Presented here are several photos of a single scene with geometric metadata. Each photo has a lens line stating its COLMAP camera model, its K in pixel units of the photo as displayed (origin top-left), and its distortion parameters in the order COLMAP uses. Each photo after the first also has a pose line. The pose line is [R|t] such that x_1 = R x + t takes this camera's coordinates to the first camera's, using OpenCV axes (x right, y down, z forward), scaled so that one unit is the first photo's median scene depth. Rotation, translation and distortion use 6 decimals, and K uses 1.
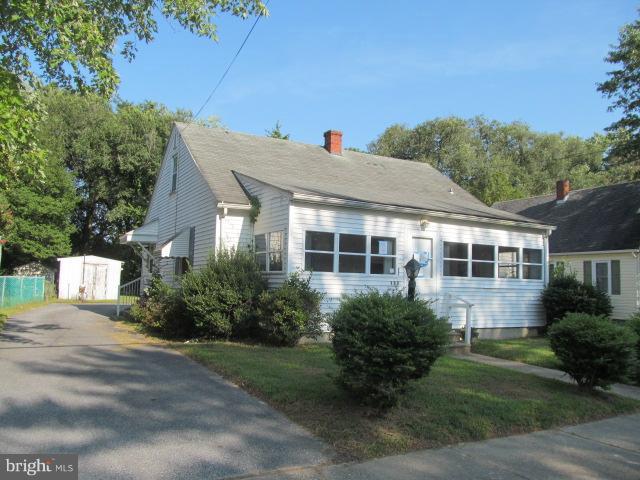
lens RADIAL K [[600.8, 0, 320.0], [0, 600.8, 240.0], [0, 0, 1]] dist [-0.013756, -0.000184]
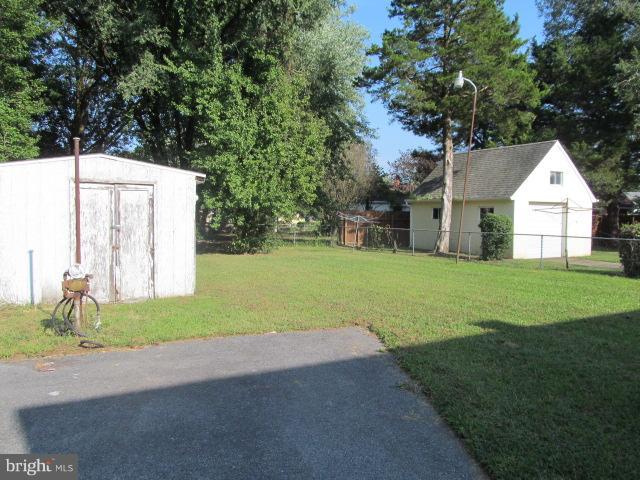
lens RADIAL K [[600.8, 0, 320.0], [0, 600.8, 240.0], [0, 0, 1]] dist [-0.013756, -0.000184]
pose [[0.999828, -0.018404, -0.002079, -0.269622], [0.018514, 0.989883, 0.140672, 0.027959], [-0.000531, -0.140686, 0.990054, 0.693508]]
